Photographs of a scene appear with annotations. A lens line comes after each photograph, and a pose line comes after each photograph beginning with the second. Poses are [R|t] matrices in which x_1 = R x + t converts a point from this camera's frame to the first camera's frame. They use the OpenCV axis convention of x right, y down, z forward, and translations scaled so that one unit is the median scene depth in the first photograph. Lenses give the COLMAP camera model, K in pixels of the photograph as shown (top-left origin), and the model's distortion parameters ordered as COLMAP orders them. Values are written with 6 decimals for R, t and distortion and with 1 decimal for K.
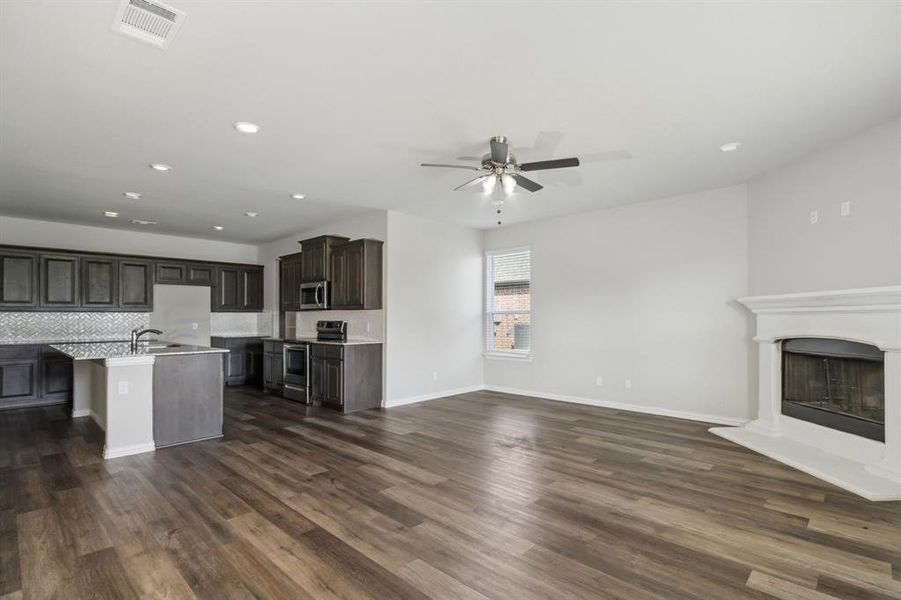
lens RADIAL K [[450.9, 0, 459.2], [0, 450.9, 308.1], [0, 0, 1]] dist [-0.014214, -0.000177]
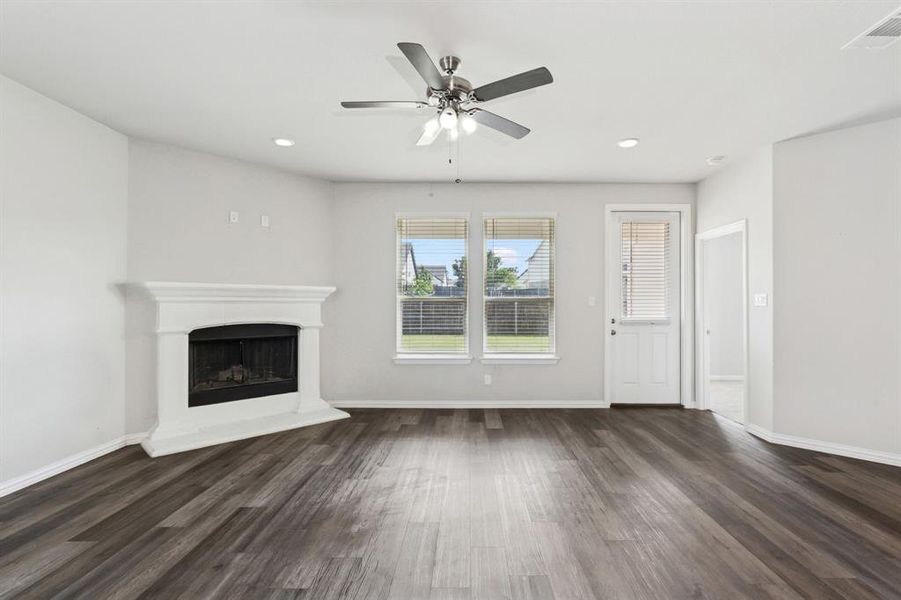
lens RADIAL K [[450.9, 0, 459.2], [0, 450.9, 308.1], [0, 0, 1]] dist [-0.014214, -0.000177]
pose [[-0.696239, -0.002231, 0.717807, -0.428043], [-0.015377, 0.999812, -0.011808, 0.031673], [-0.717646, -0.019259, -0.696142, 1.453861]]
